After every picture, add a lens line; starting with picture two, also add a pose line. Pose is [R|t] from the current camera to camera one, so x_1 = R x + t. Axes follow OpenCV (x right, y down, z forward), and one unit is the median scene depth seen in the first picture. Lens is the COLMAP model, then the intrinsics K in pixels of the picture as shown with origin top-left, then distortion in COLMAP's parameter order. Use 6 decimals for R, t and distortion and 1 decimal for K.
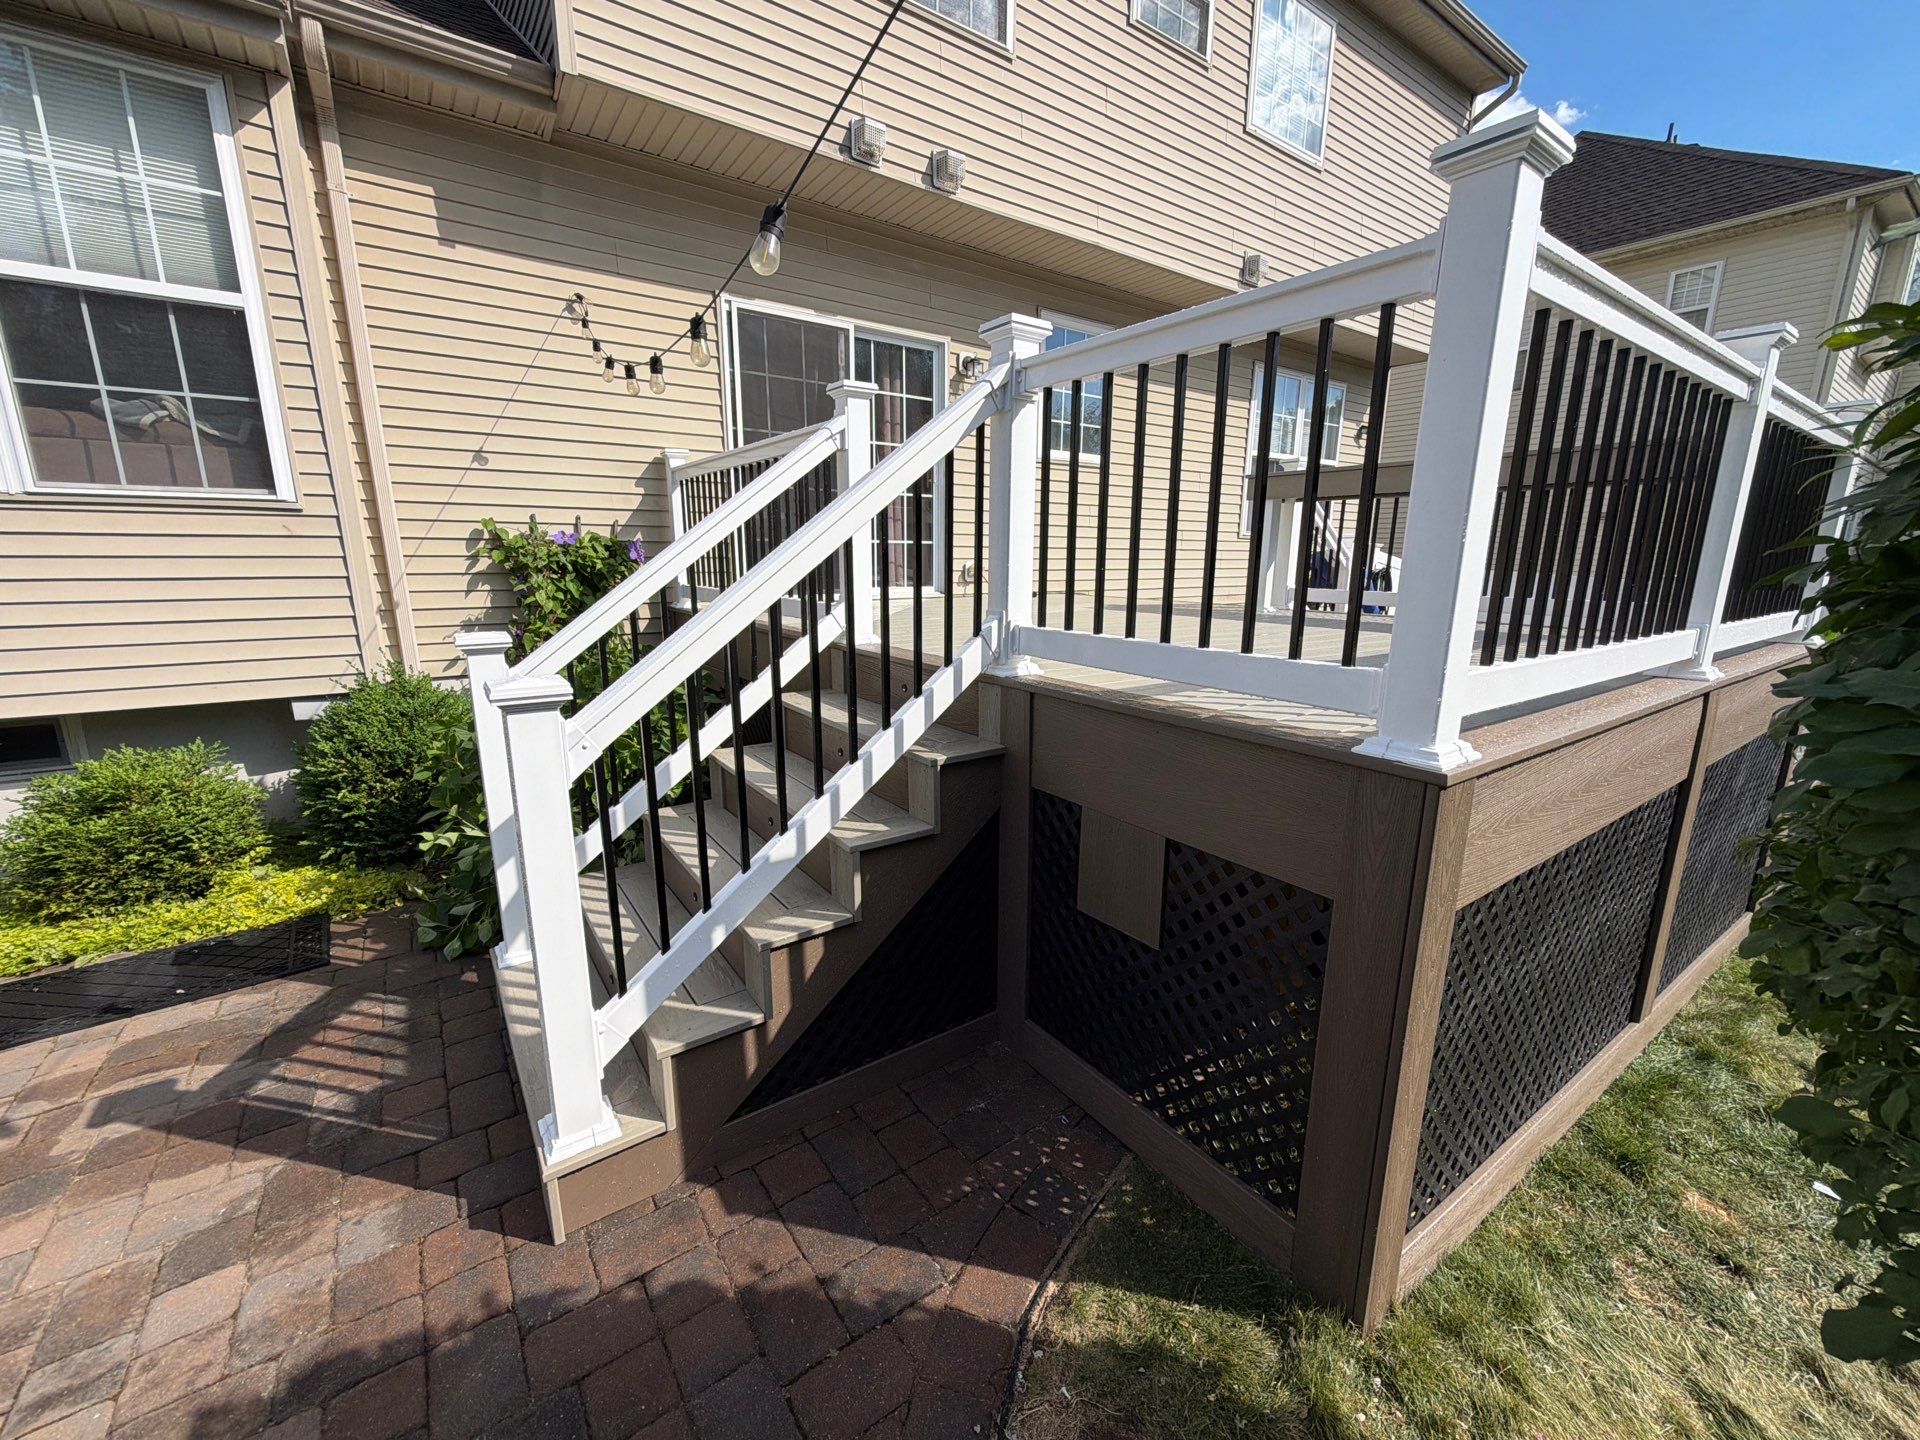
lens RADIAL K [[758.8, 0, 962.2], [0, 758.8, 720.2], [0, 0, 1]] dist [-0.000684, 0.000092]
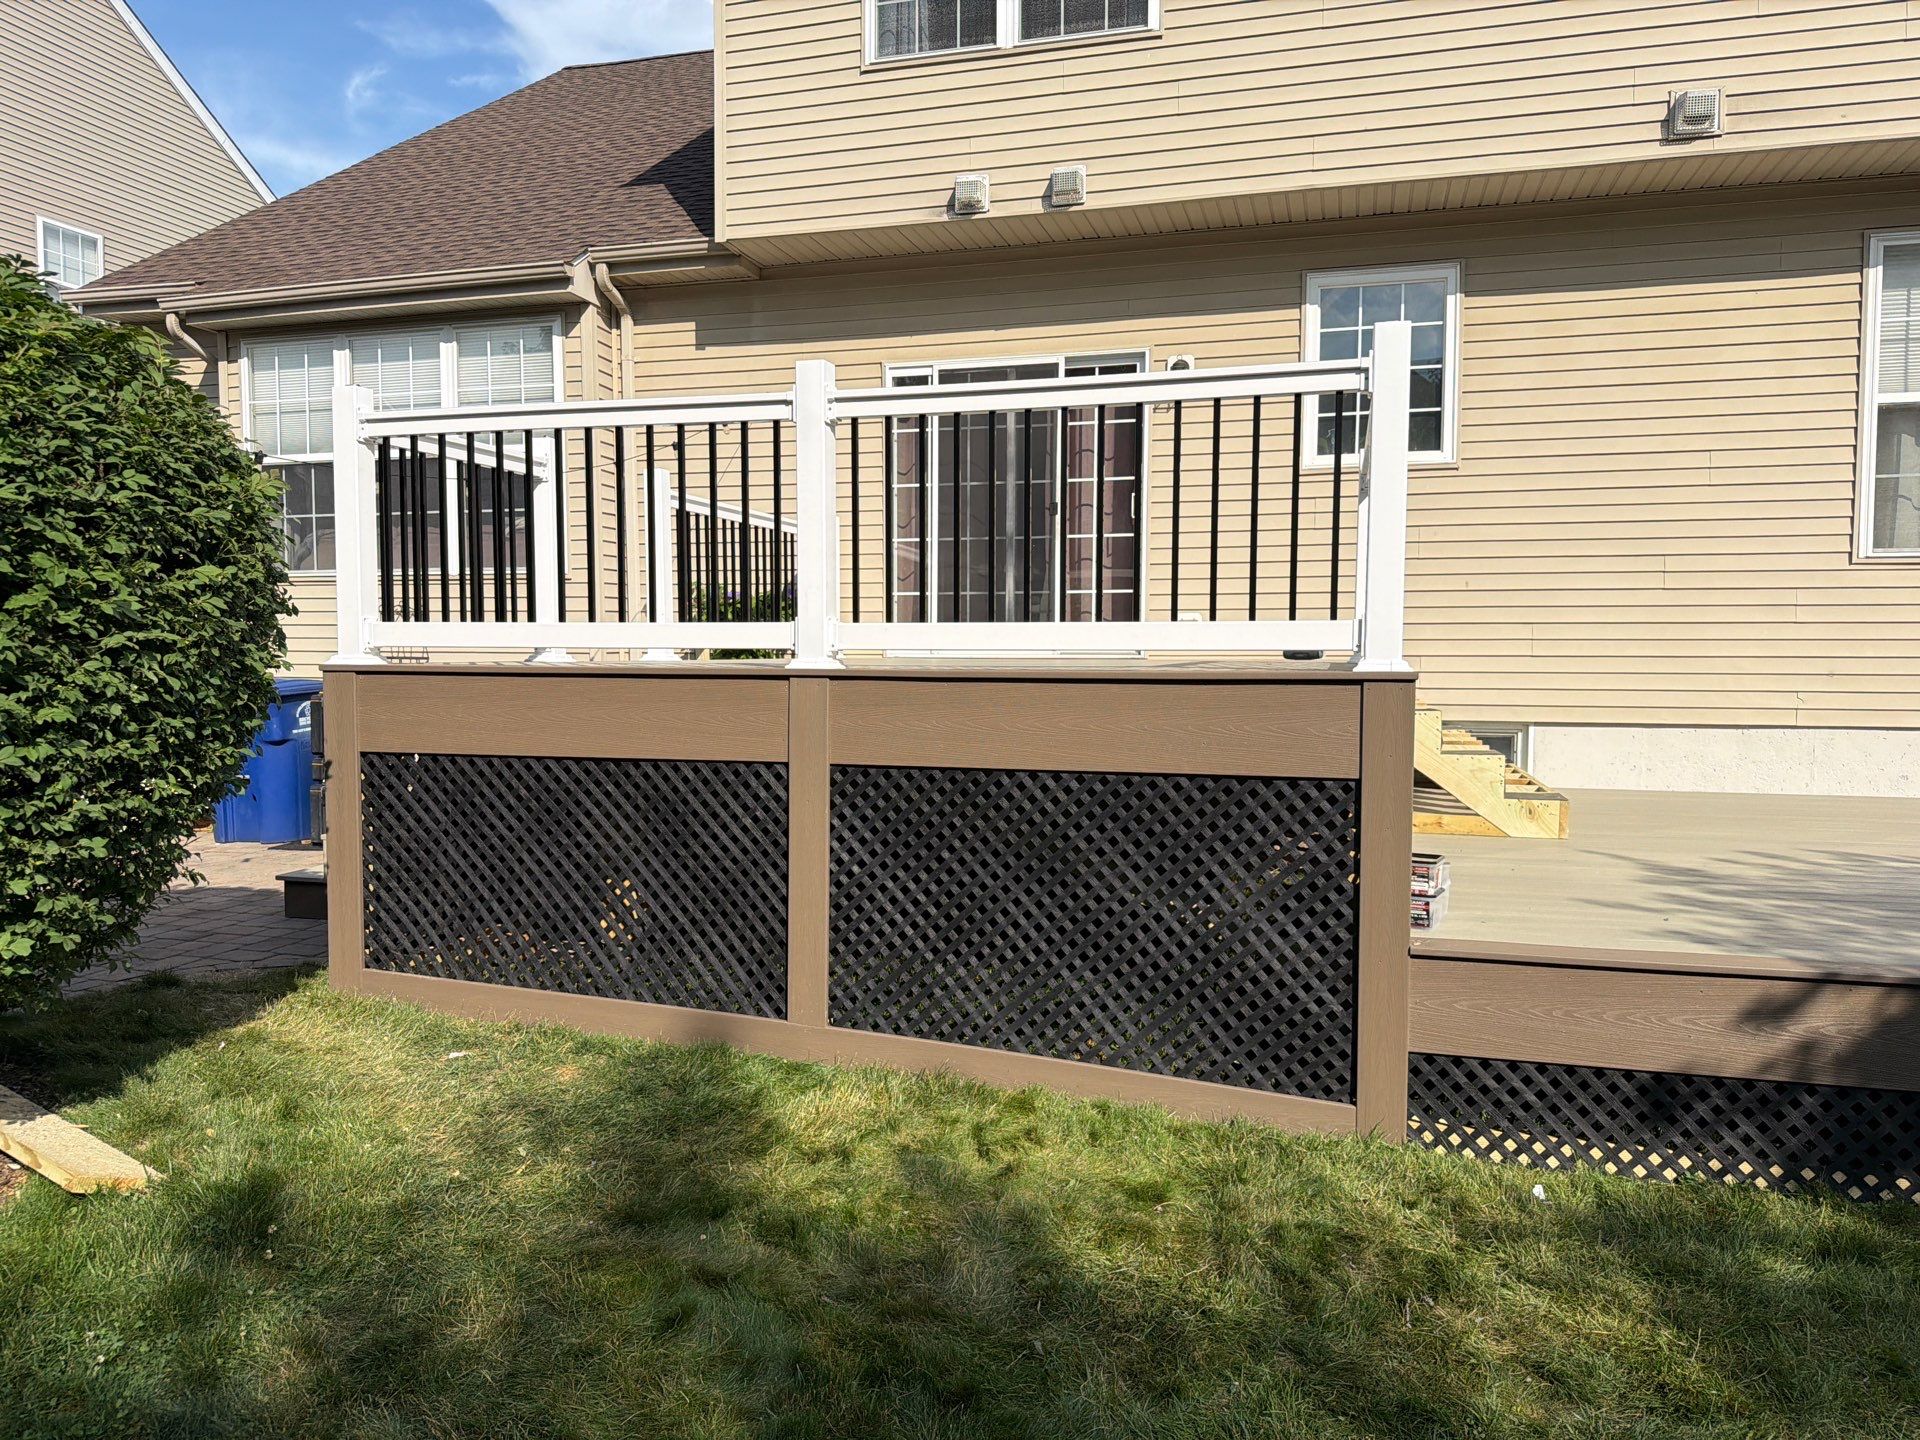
lens RADIAL K [[1348.8, 0, 957.5], [0, 1348.8, 713.1], [0, 0, 1]] dist [0.027577, -0.030547]
pose [[0.625818, 0.035545, -0.779159, 1.646219], [-0.167205, 0.981851, -0.089506, 0.084032], [0.761836, 0.186294, 0.620403, 0.020571]]
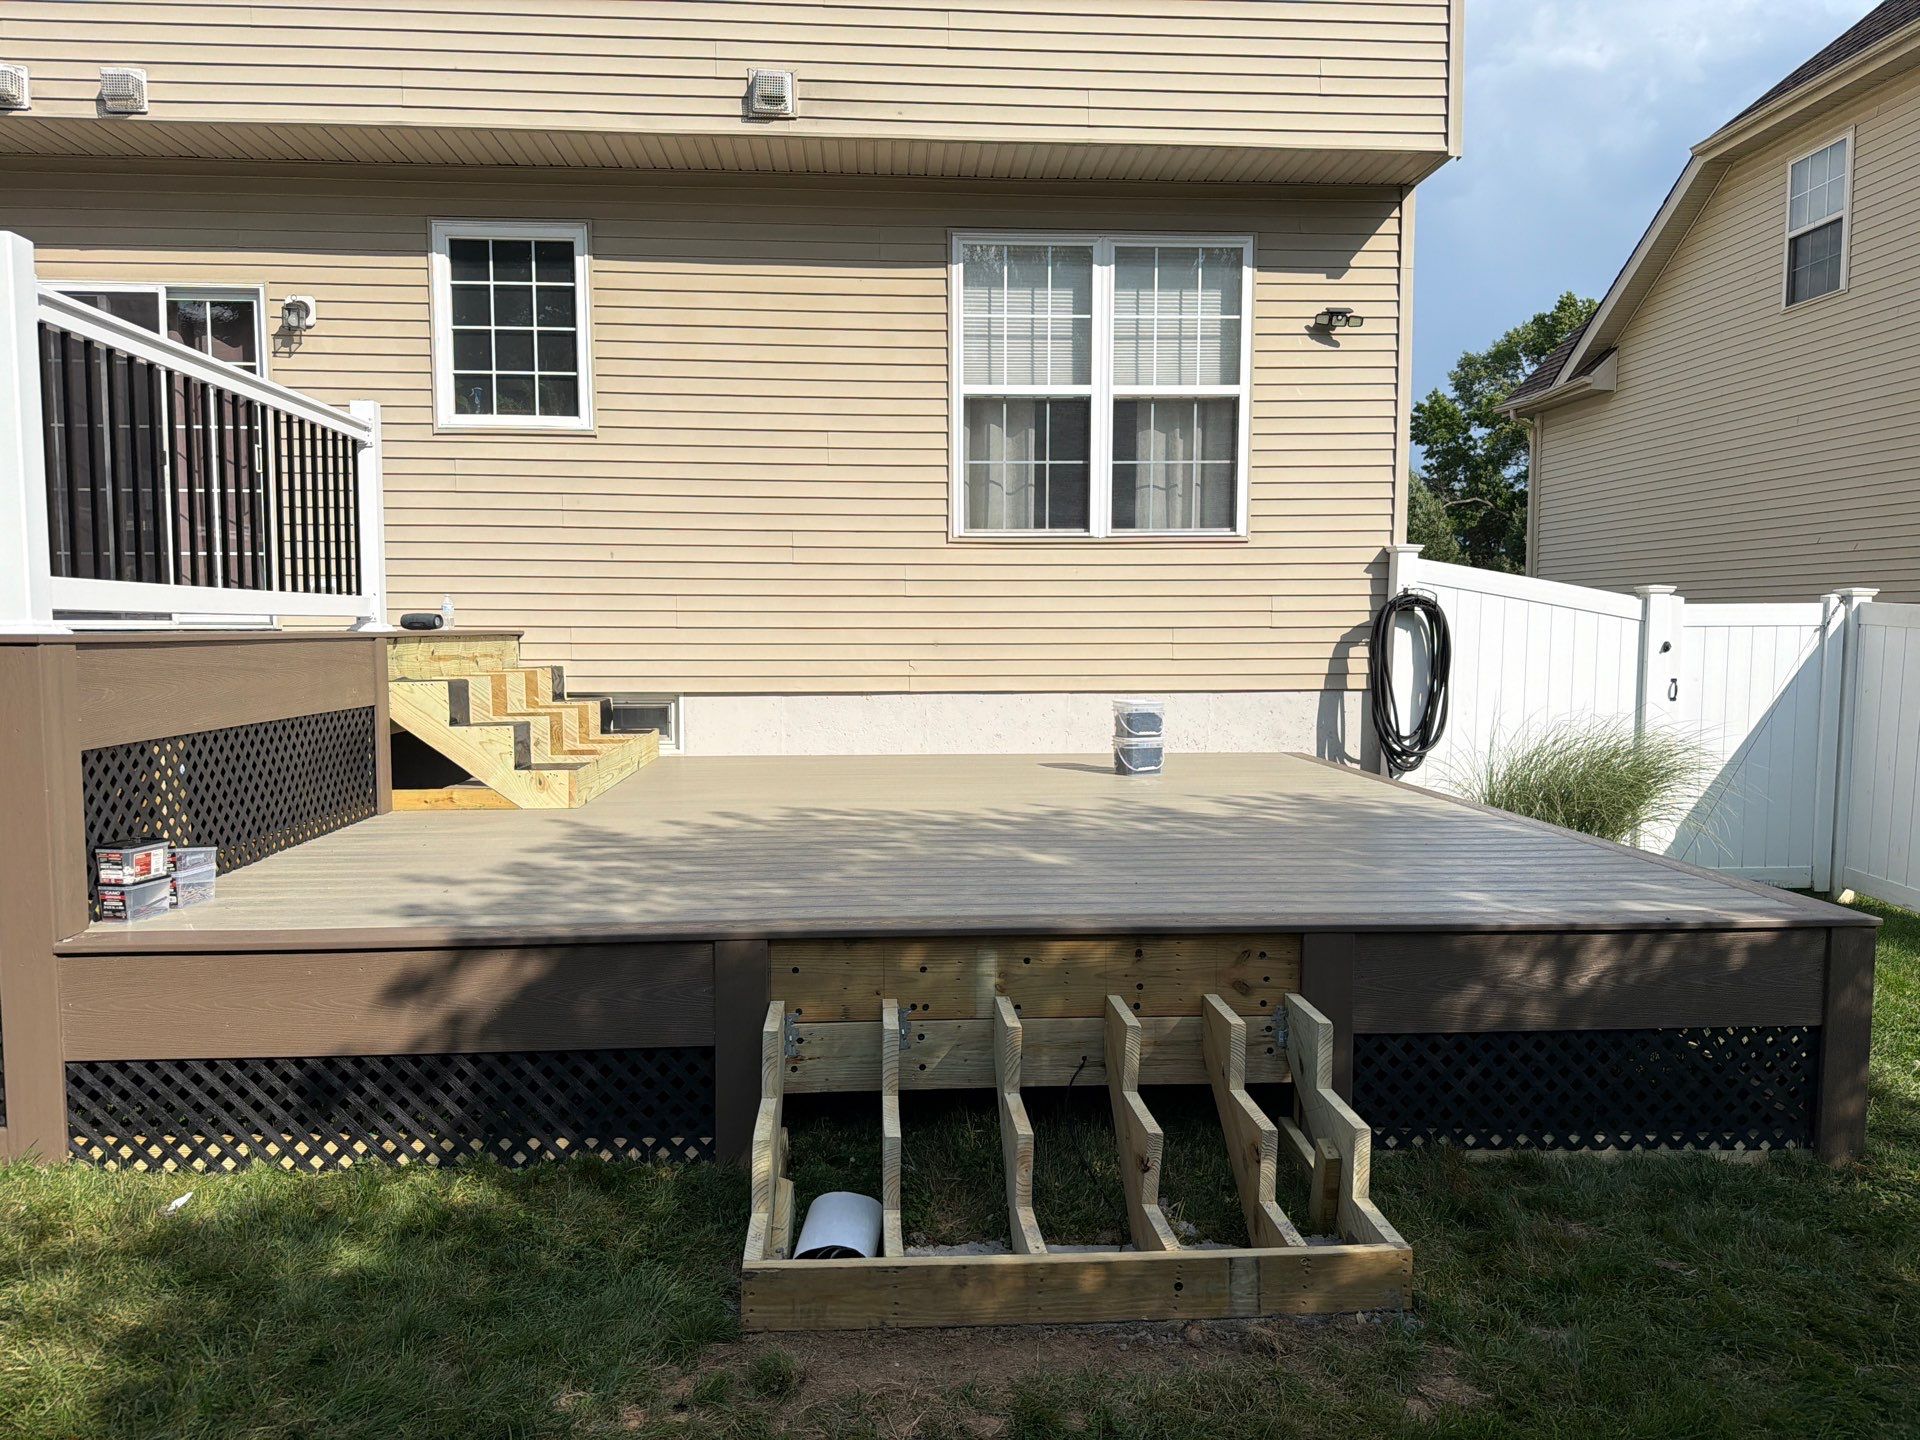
lens RADIAL K [[1343.9, 0, 959.7], [0, 1343.9, 719.6], [0, 0, 1]] dist [0.110630, -0.167036]
pose [[0.853226, 0.033301, -0.520477, 2.084143], [-0.109809, 0.987059, -0.116859, -0.004864], [0.509850, 0.156860, 0.845842, 0.479263]]
